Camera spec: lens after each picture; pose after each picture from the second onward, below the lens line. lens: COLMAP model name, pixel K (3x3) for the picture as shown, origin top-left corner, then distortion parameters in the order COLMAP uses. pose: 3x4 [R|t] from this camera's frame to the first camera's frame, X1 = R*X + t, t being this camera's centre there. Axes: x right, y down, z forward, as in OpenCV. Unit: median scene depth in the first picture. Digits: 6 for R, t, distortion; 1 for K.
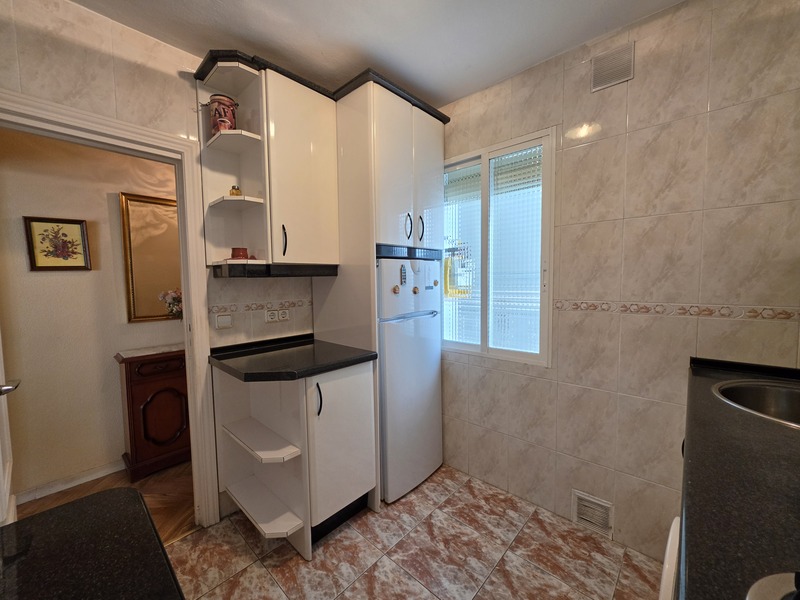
lens RADIAL K [[316.9, 0, 397.6], [0, 316.9, 300.3], [0, 0, 1]] dist [-0.003985, -0.000529]
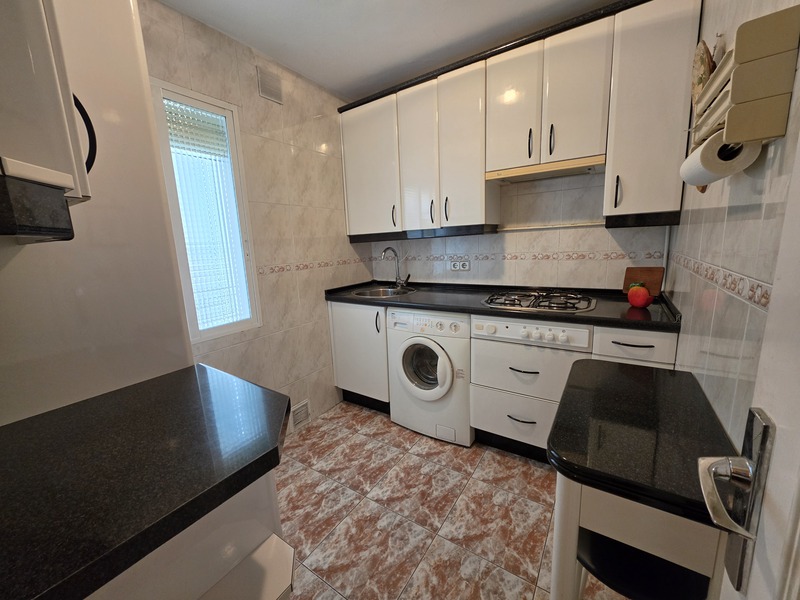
lens RADIAL K [[316.9, 0, 397.8], [0, 316.9, 299.3], [0, 0, 1]] dist [-0.003985, -0.000529]
pose [[-0.156348, -0.156512, 0.975223, -0.824004], [0.105590, 0.979058, 0.174056, -0.037078], [-0.982042, 0.130187, -0.136548, 0.765188]]
